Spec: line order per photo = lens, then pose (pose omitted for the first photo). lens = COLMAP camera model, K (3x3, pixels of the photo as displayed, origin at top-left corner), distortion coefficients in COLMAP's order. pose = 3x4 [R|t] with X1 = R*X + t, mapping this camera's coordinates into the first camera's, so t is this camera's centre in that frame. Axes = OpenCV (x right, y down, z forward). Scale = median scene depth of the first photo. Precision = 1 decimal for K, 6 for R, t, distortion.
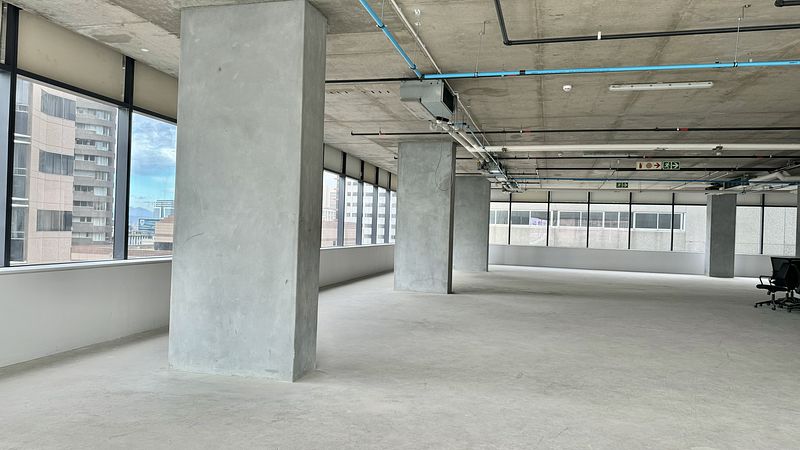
lens RADIAL K [[599.3, 0, 395.6], [0, 599.3, 222.2], [0, 0, 1]] dist [0.013681, 0.003602]
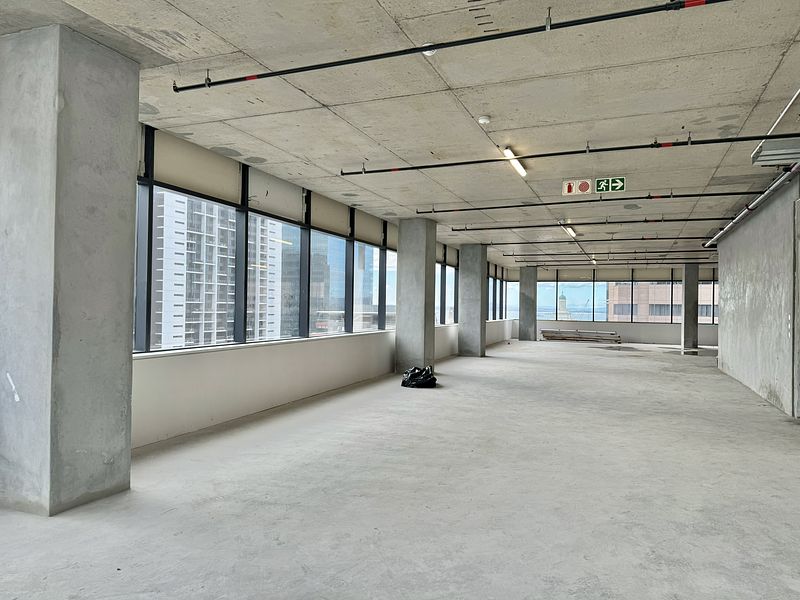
lens RADIAL K [[564.3, 0, 399.9], [0, 564.3, 302.2], [0, 0, 1]] dist [0.067683, -0.067197]
pose [[0.989878, -0.026150, -0.139488, -0.025039], [0.025760, 0.999658, -0.004600, -0.002458], [0.139561, 0.000961, 0.990213, -0.109565]]
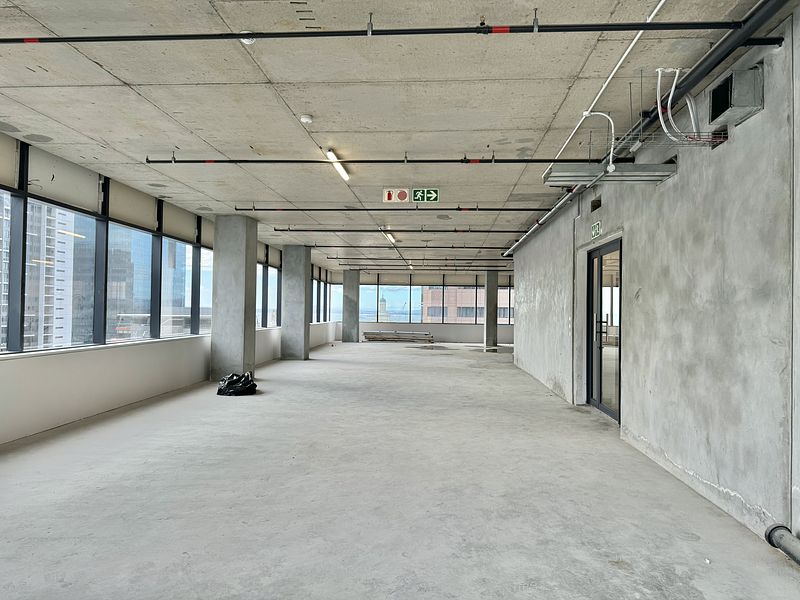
lens RADIAL K [[564.3, 0, 404.8], [0, 564.3, 304.2], [0, 0, 1]] dist [0.067683, -0.067197]
pose [[0.983858, -0.023017, 0.177466, -0.024874], [0.022956, 0.999734, 0.002401, -0.002481], [-0.177474, 0.001711, 0.984124, -0.105305]]
